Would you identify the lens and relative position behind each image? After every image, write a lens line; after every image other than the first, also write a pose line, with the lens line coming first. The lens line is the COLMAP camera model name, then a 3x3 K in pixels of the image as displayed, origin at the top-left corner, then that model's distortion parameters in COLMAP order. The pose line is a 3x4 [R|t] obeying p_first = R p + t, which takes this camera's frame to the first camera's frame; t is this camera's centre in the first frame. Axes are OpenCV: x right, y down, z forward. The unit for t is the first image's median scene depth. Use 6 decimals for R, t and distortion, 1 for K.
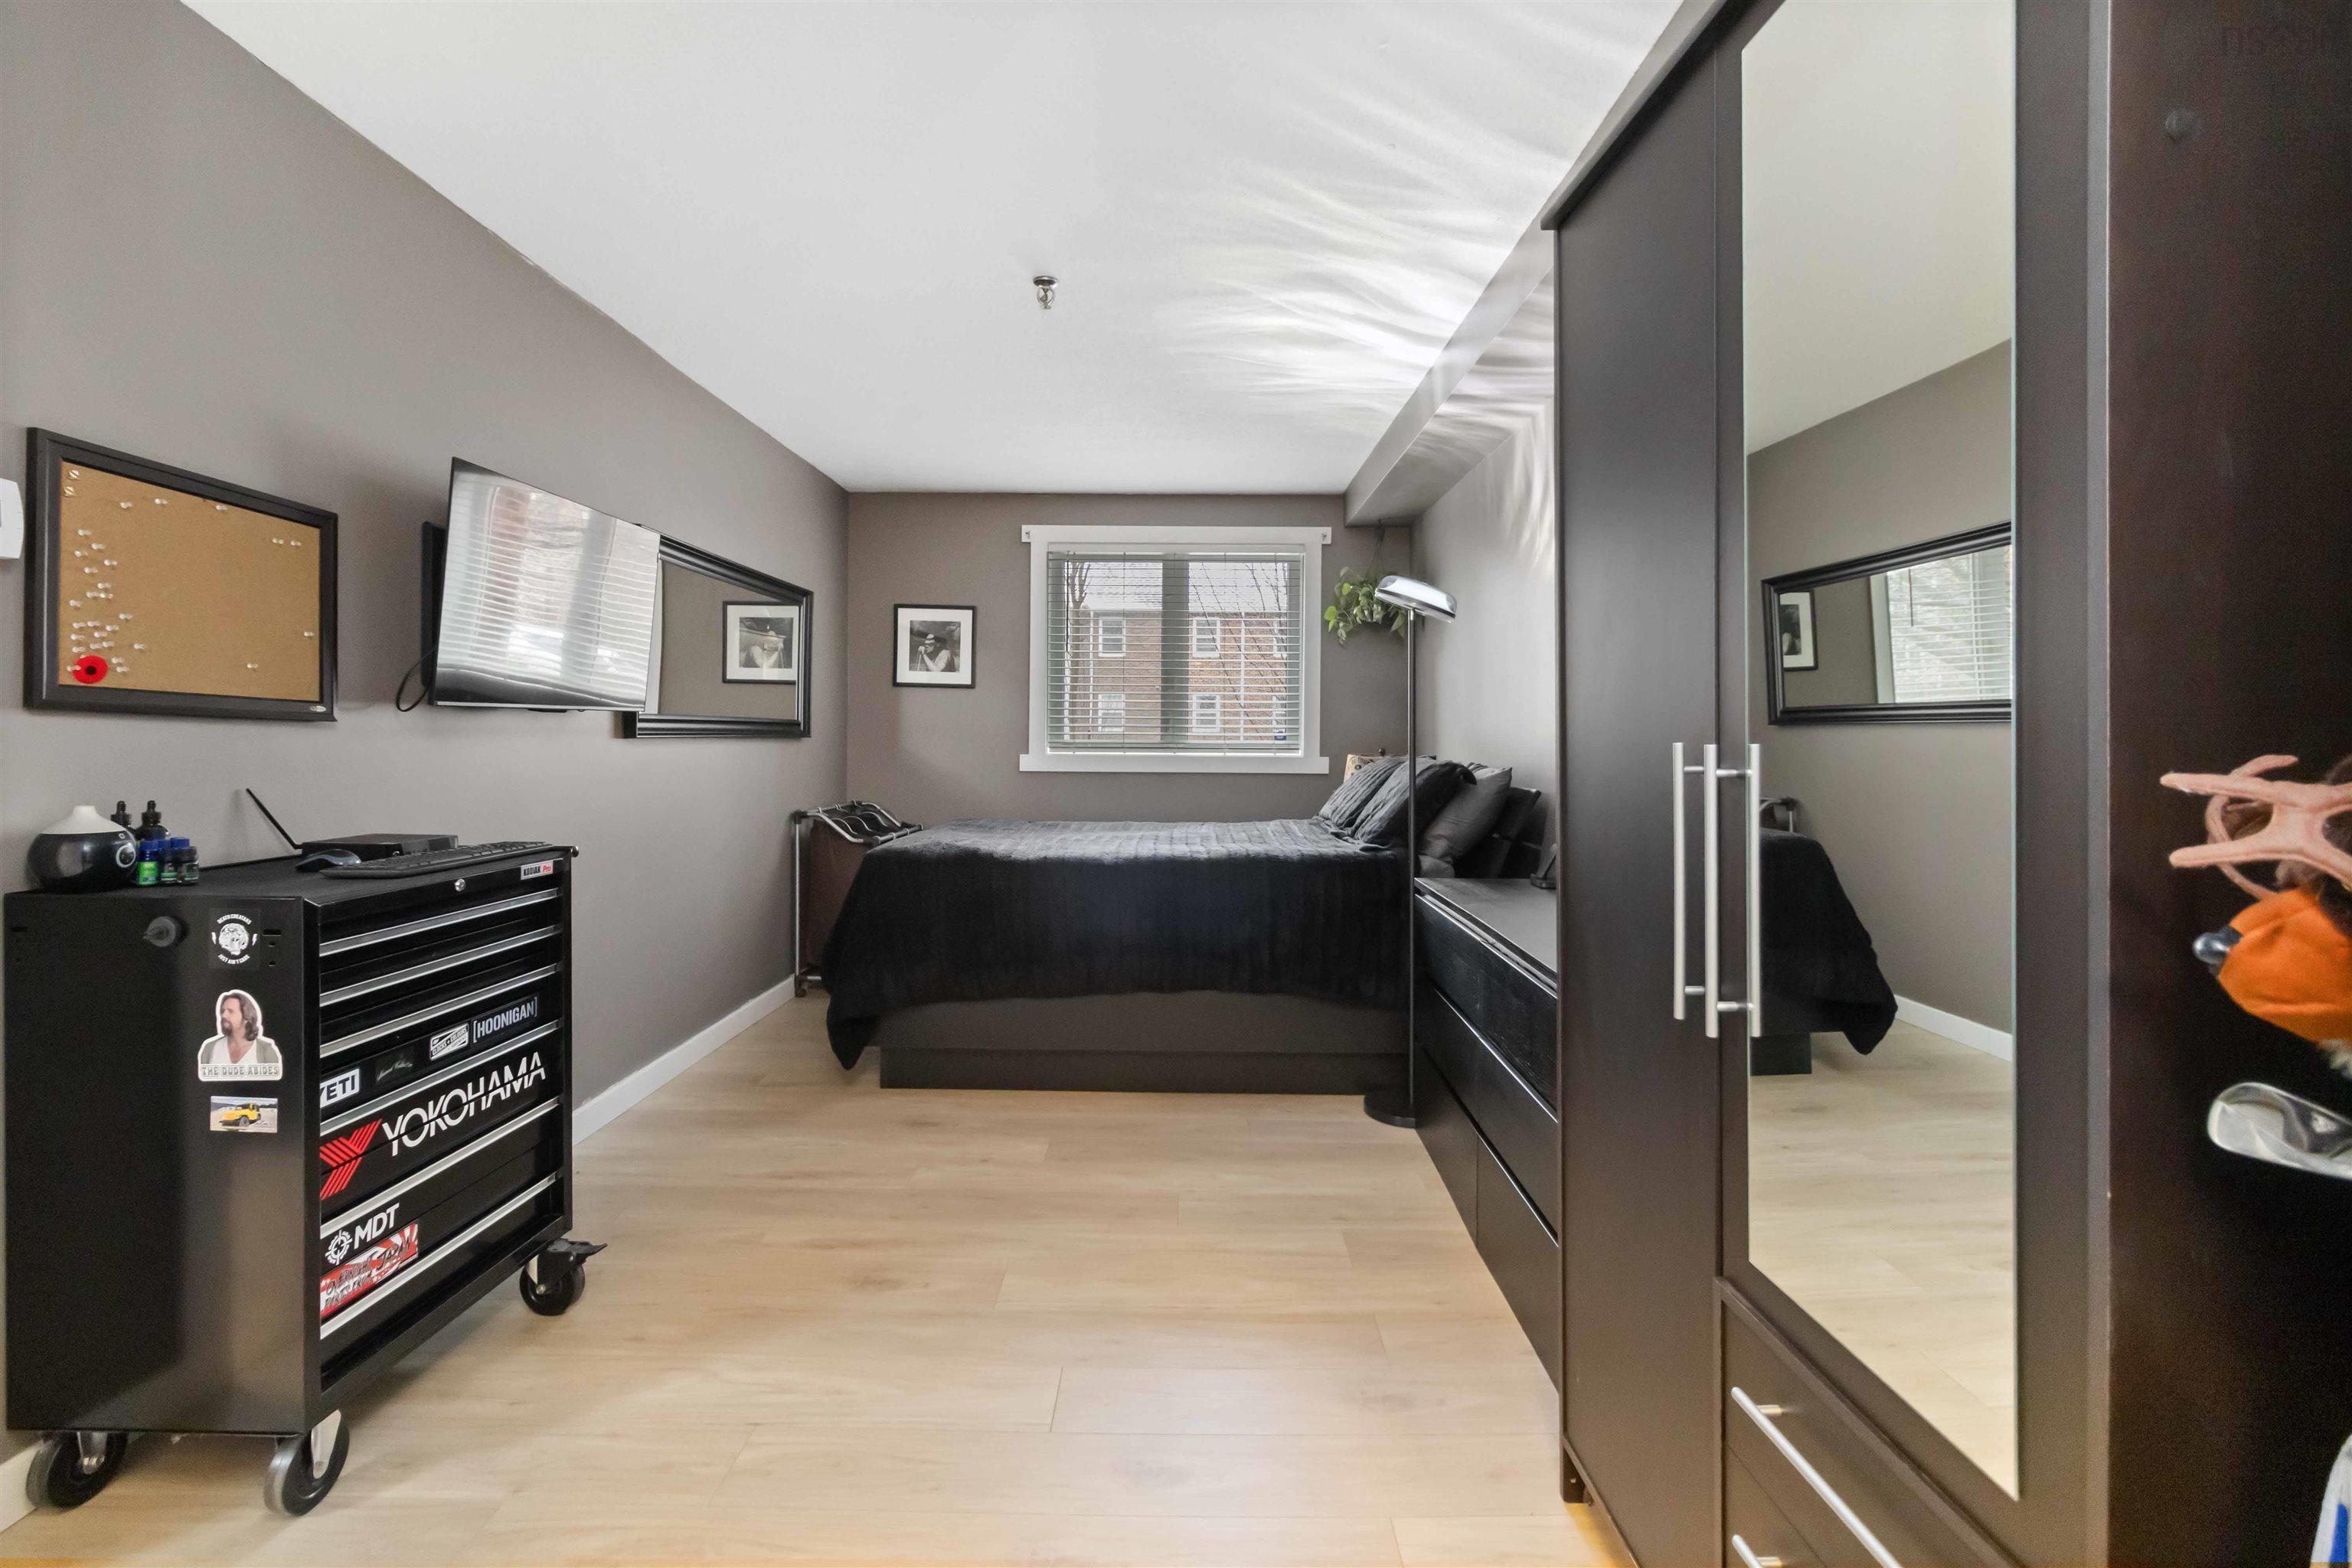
lens RADIAL K [[1089.6, 0, 1154.2], [0, 1089.6, 735.7], [0, 0, 1]] dist [0.006602, 0.000019]
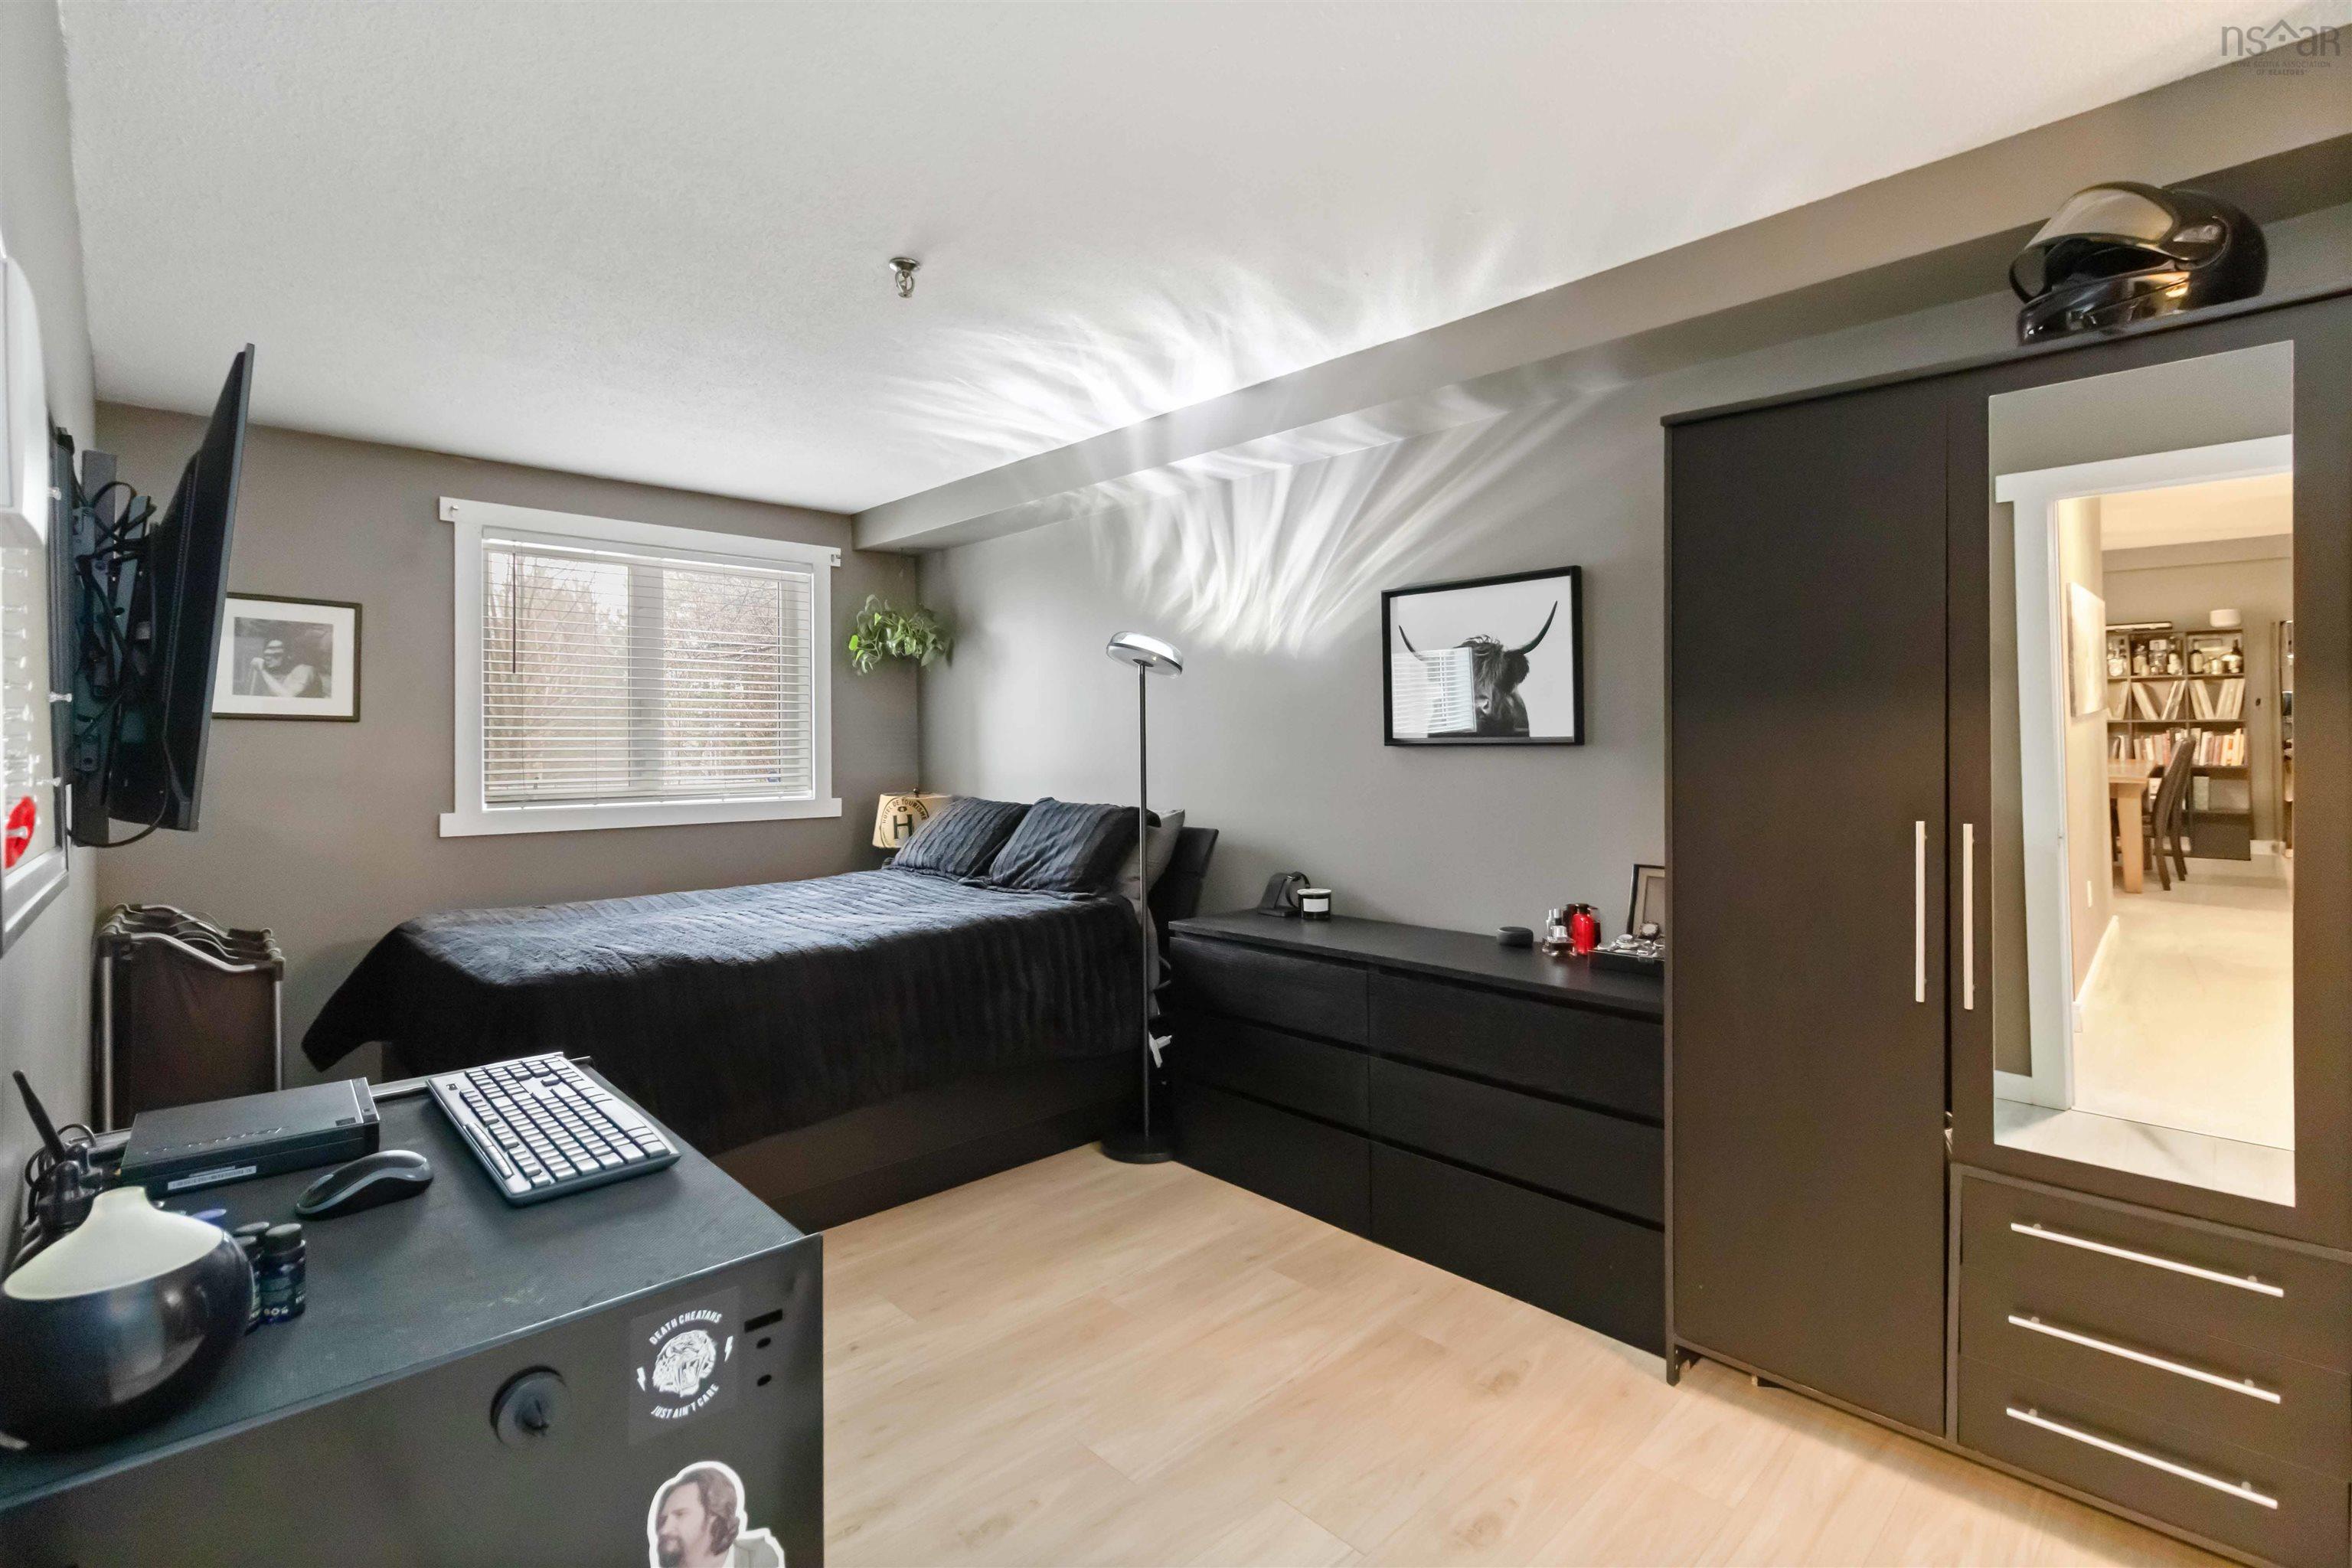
lens RADIAL K [[1089.6, 0, 1208.0], [0, 1089.6, 738.3], [0, 0, 1]] dist [0.006602, 0.000019]
pose [[0.711539, -0.005524, 0.702625, -0.428200], [0.010857, 0.999936, -0.003132, -0.039460], [-0.702563, 0.009857, 0.711554, 0.200998]]
